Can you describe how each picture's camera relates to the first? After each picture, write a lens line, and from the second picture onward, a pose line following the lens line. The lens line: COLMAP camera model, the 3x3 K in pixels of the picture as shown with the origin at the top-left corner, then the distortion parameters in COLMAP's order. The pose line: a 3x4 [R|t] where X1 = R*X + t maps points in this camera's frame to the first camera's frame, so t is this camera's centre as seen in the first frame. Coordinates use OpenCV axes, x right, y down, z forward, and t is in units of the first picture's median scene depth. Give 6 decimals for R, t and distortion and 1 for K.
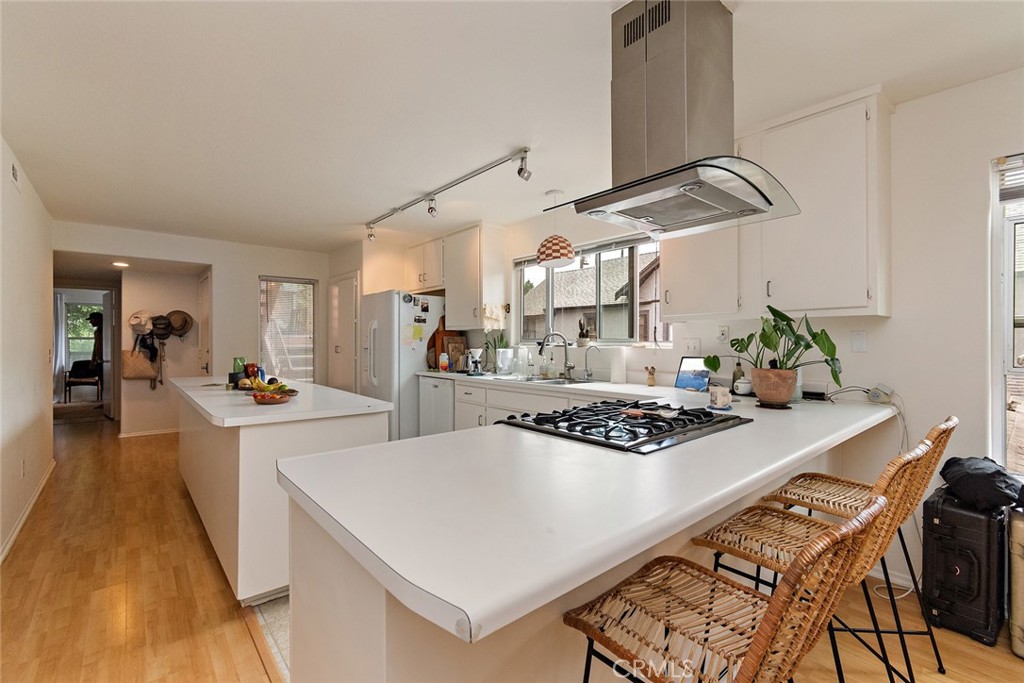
lens RADIAL K [[448.7, 0, 512.0], [0, 448.7, 341.5], [0, 0, 1]] dist [-0.001617, -0.000468]
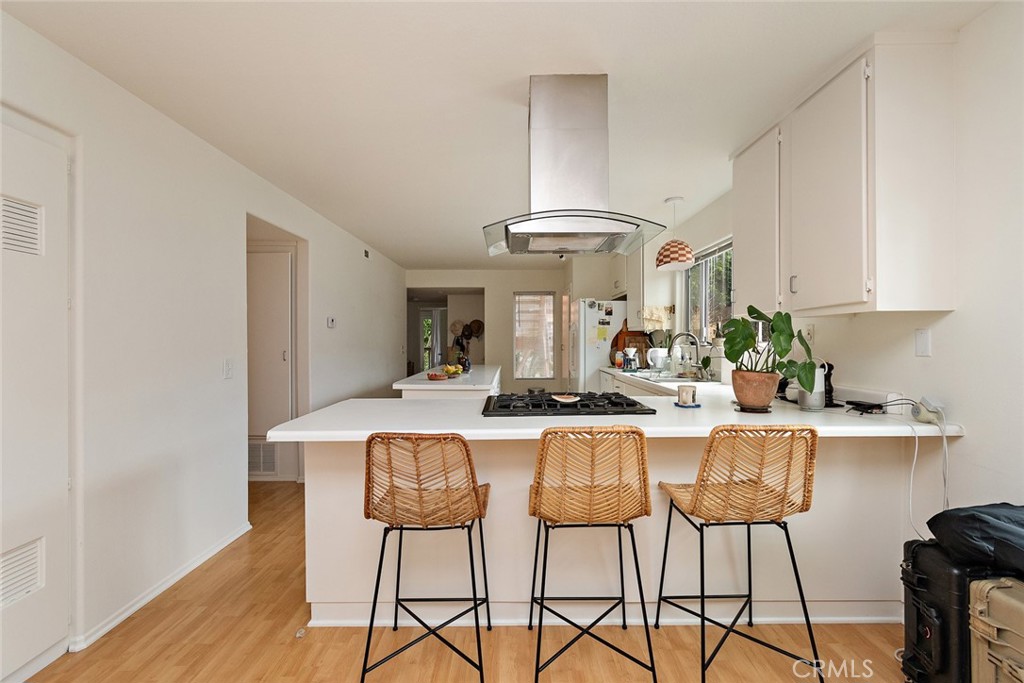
lens RADIAL K [[451.2, 0, 512.0], [0, 451.2, 341.5], [0, 0, 1]] dist [-0.000401, -0.000052]
pose [[0.756118, 0.000123, -0.654436, 0.376935], [0.002269, 0.999993, 0.002810, -0.003053], [0.654432, -0.003609, 0.756113, -0.033093]]
